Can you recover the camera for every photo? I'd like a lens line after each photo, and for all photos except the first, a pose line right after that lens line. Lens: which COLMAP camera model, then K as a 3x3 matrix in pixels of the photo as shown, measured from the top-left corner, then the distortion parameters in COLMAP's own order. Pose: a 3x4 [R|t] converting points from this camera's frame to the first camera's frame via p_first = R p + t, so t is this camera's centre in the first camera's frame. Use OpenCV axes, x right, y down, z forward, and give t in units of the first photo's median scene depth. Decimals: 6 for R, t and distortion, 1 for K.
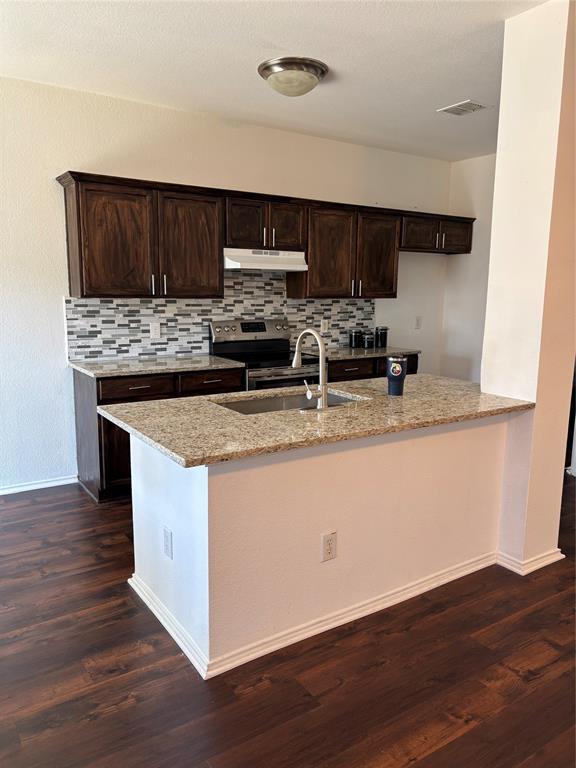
lens RADIAL K [[577.7, 0, 286.9], [0, 577.7, 384.7], [0, 0, 1]] dist [0.030515, -0.039601]
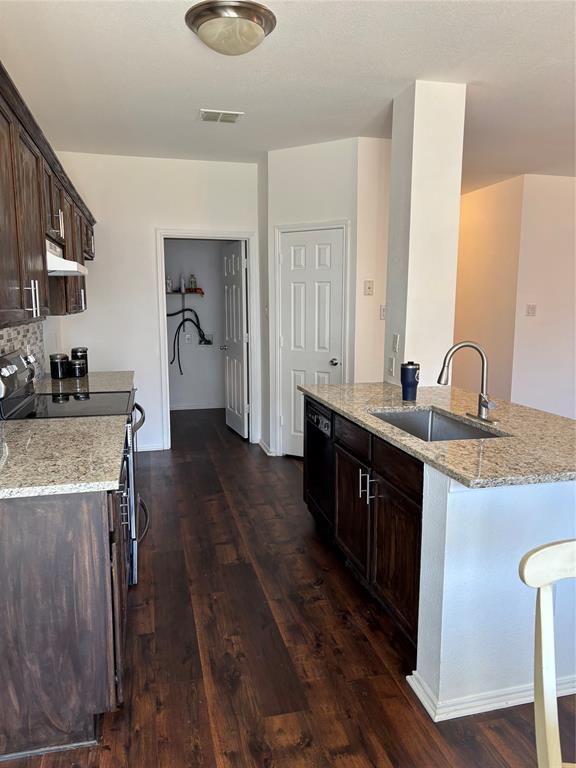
lens RADIAL K [[577.7, 0, 288.4], [0, 577.7, 383.9], [0, 0, 1]] dist [0.030515, -0.039601]
pose [[0.339006, -0.138310, 0.930562, -0.635593], [0.162188, 0.982917, 0.087006, -0.098143], [-0.926698, 0.121431, 0.355647, 0.600908]]
